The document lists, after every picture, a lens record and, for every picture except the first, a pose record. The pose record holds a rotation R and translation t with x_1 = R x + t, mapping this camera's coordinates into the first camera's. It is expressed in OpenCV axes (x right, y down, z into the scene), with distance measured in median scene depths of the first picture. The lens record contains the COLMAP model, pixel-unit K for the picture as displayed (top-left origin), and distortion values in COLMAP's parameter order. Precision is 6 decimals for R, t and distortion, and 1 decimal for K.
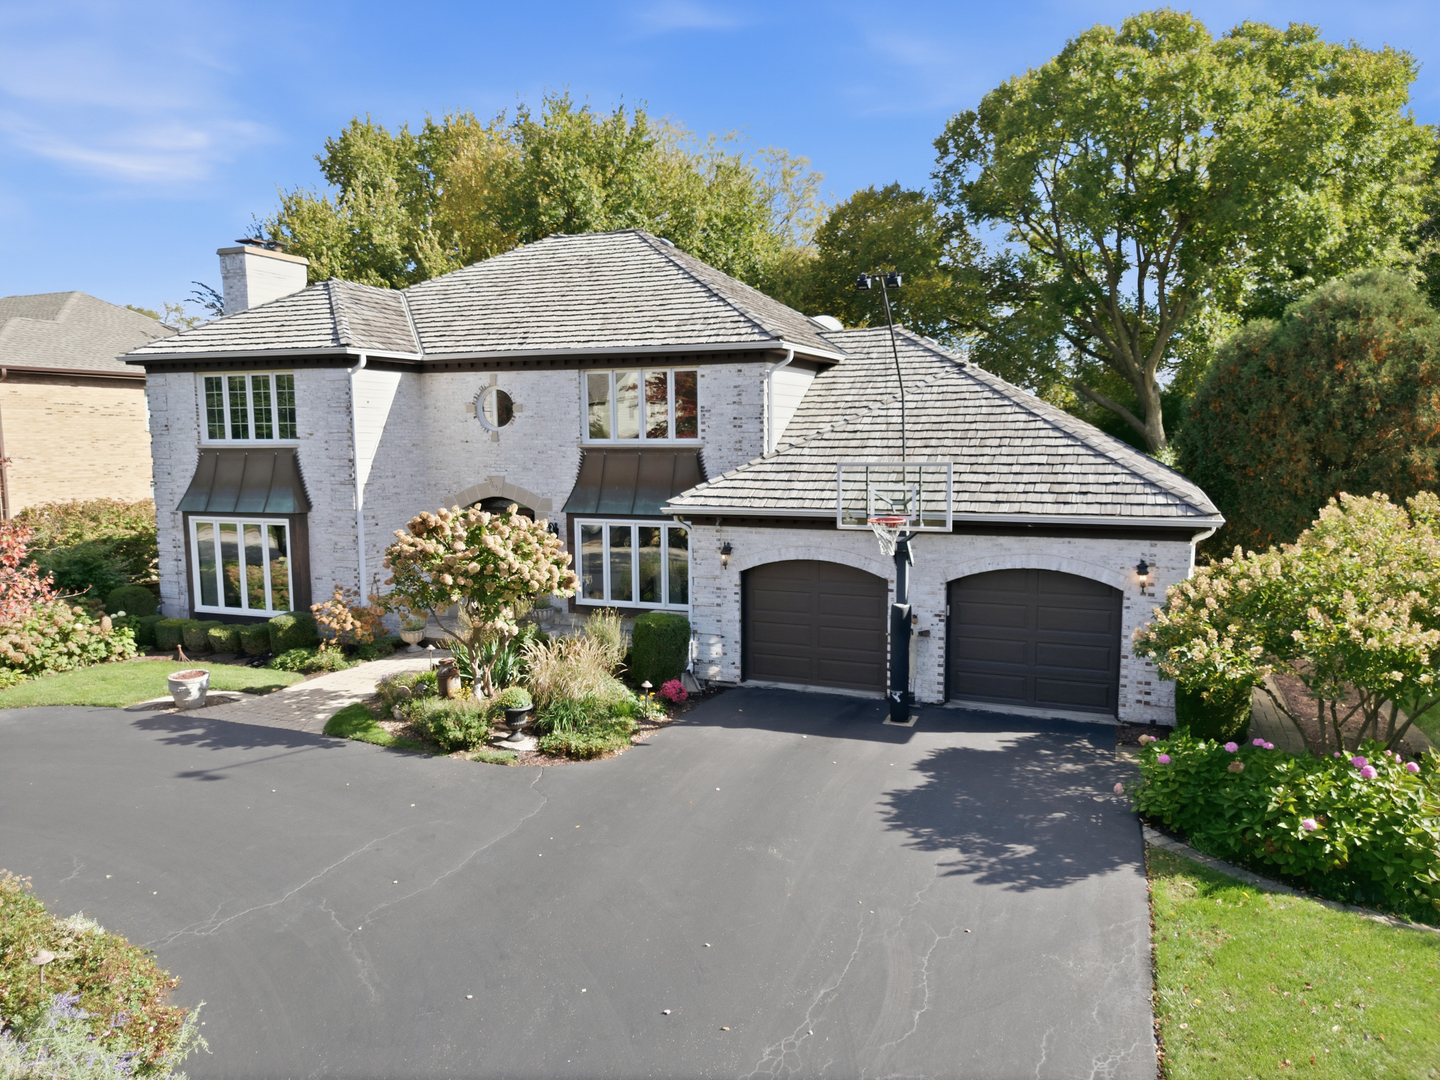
lens RADIAL K [[996.5, 0, 726.1], [0, 996.5, 542.4], [0, 0, 1]] dist [0.029384, -0.002803]
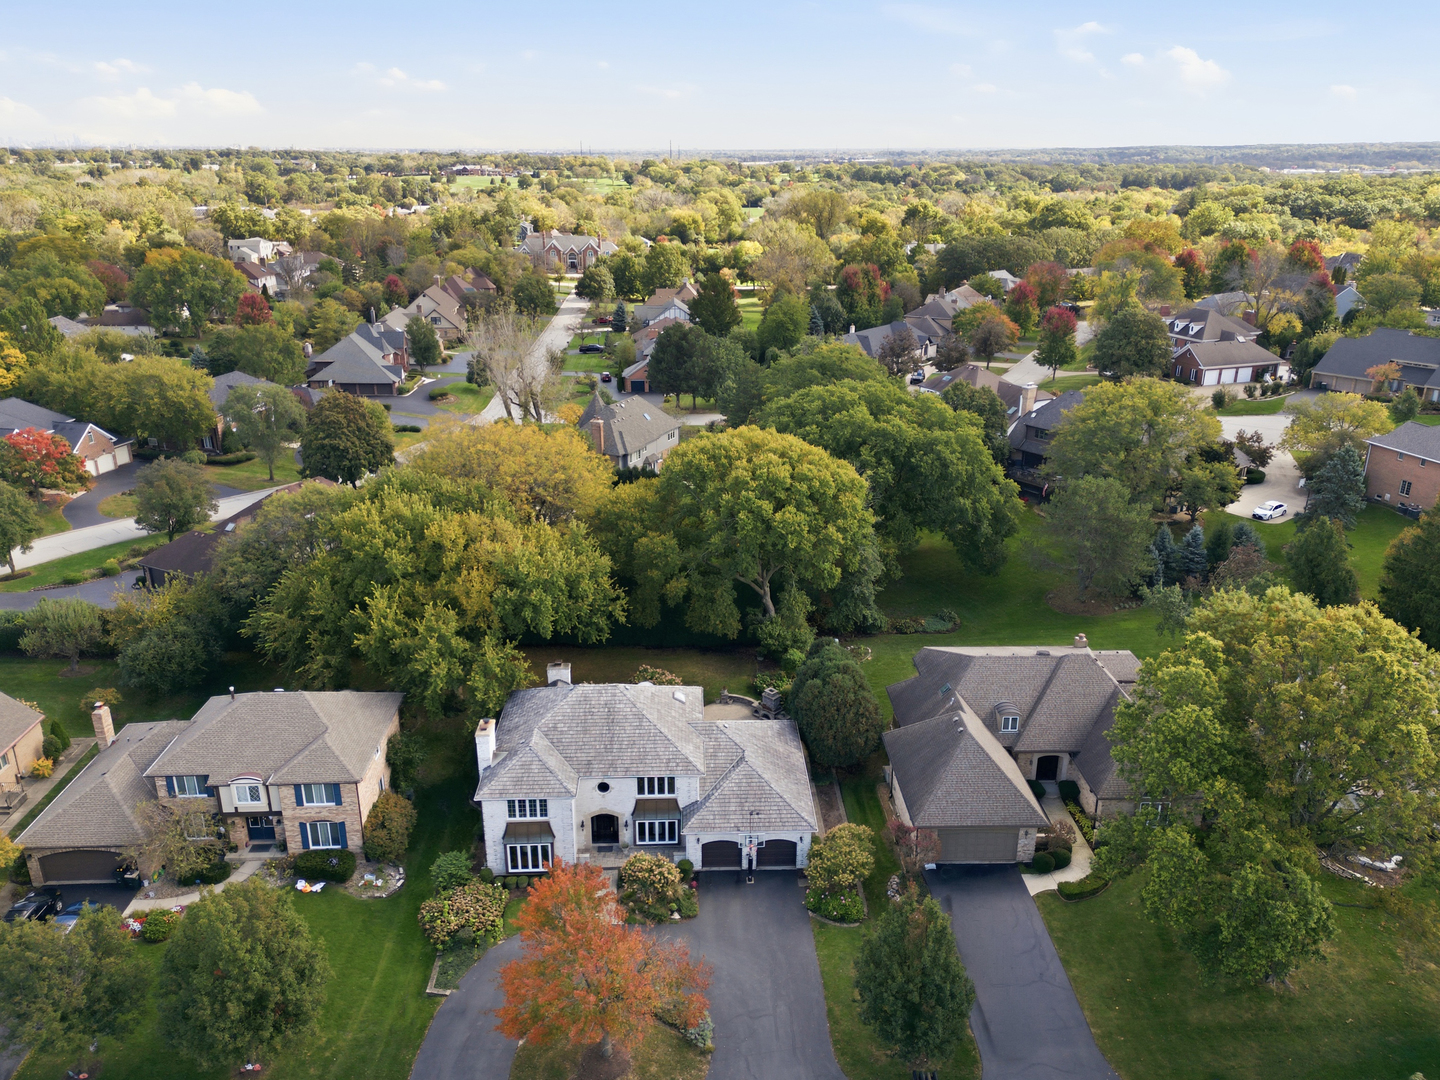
lens RADIAL K [[996.5, 0, 720.0], [0, 996.5, 546.9], [0, 0, 1]] dist [0.029384, -0.002803]
pose [[0.911688, -0.129497, 0.389944, -1.087687], [0.033396, 0.969250, 0.243799, -1.719058], [-0.409525, -0.209246, 0.887978, -1.851336]]
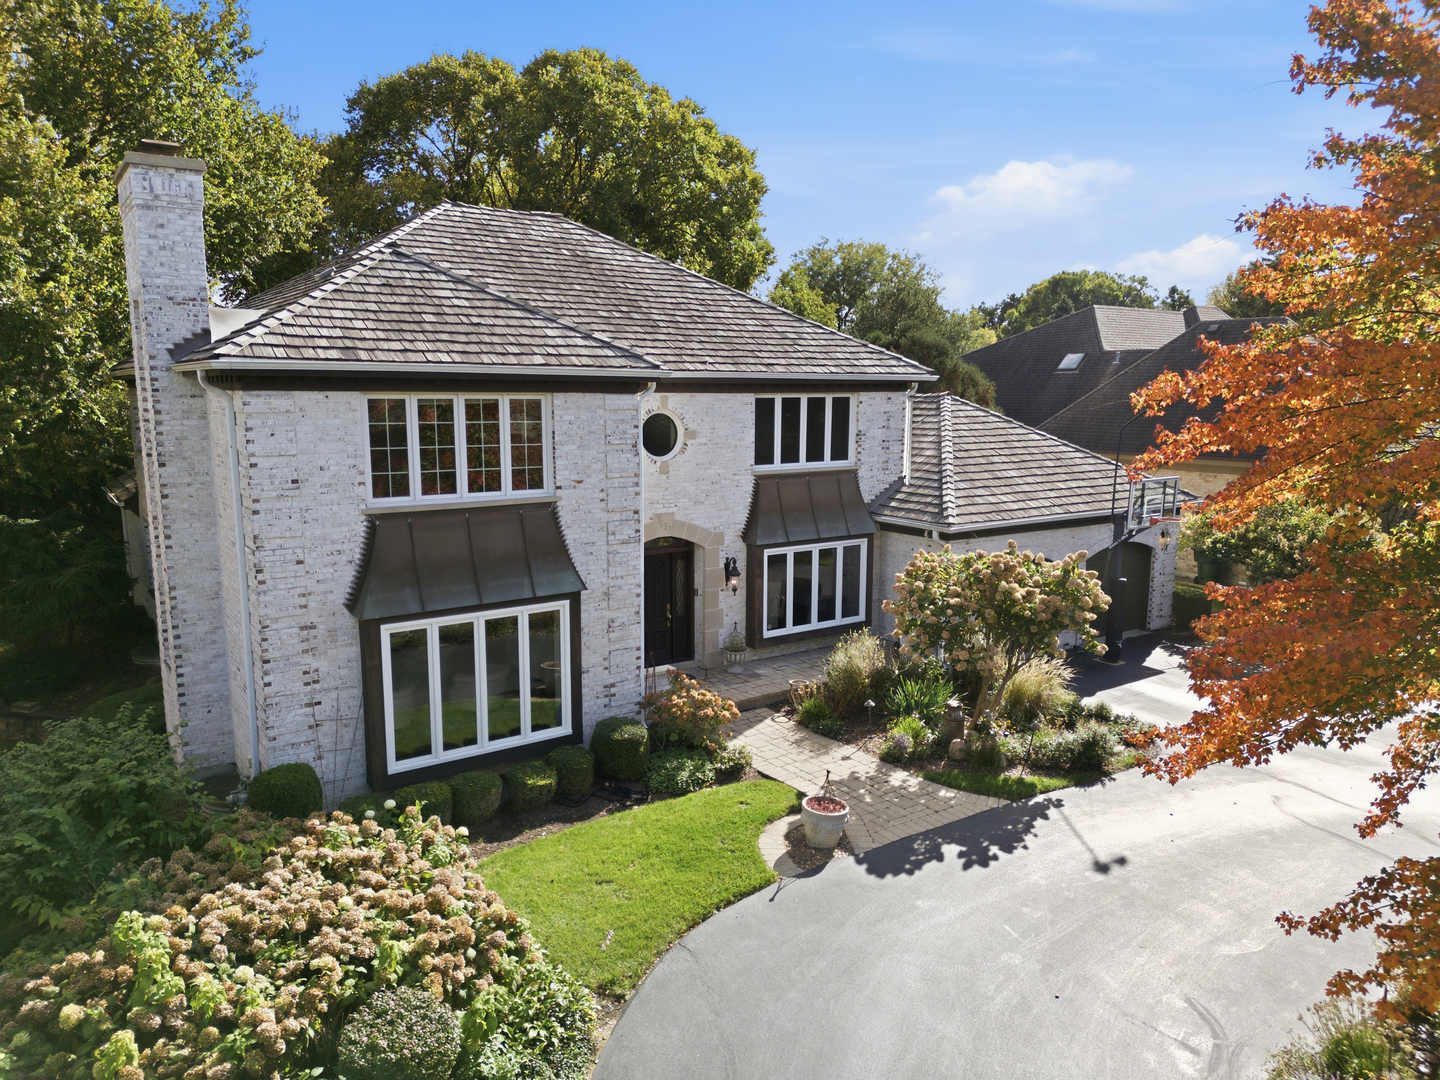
lens RADIAL K [[996.5, 0, 710.4], [0, 996.5, 535.7], [0, 0, 1]] dist [0.029384, -0.002803]
pose [[0.554444, -0.115040, 0.824231, -1.006108], [0.081057, 0.993156, 0.084092, -0.126533], [-0.828264, 0.020185, 0.559974, 0.527423]]
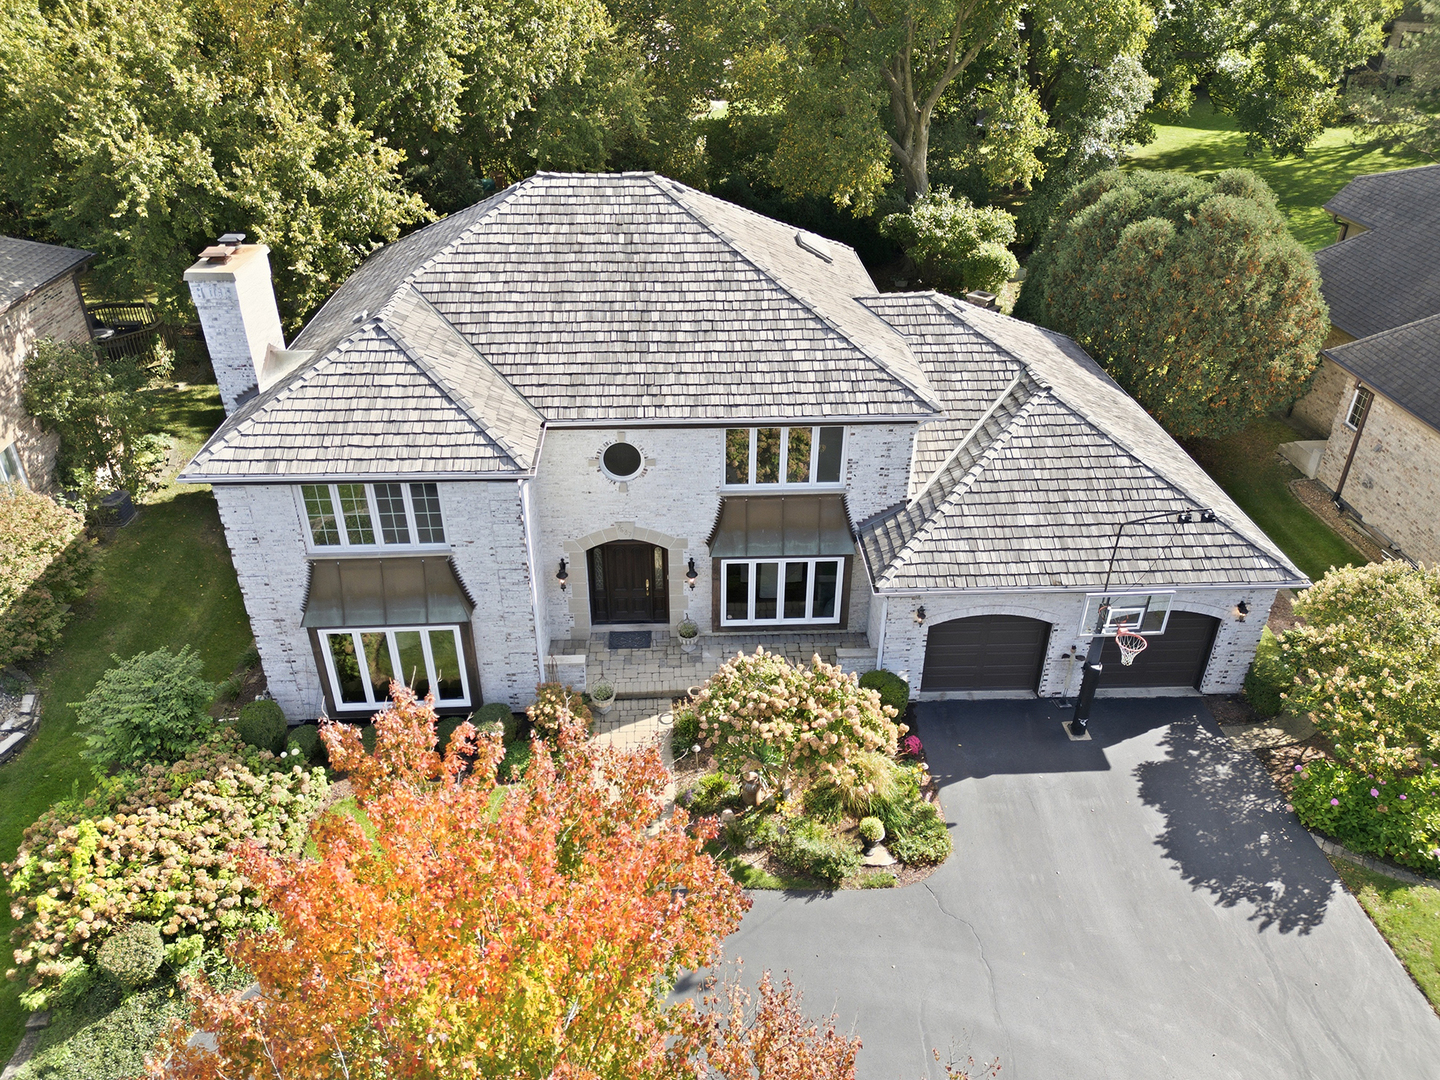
lens RADIAL K [[996.5, 0, 704.1], [0, 996.5, 536.0], [0, 0, 1]] dist [0.029384, -0.002803]
pose [[0.913855, -0.210271, 0.347354, -0.557670], [0.043535, 0.901276, 0.431052, -0.529998], [-0.403700, -0.378797, 0.832790, 0.129815]]
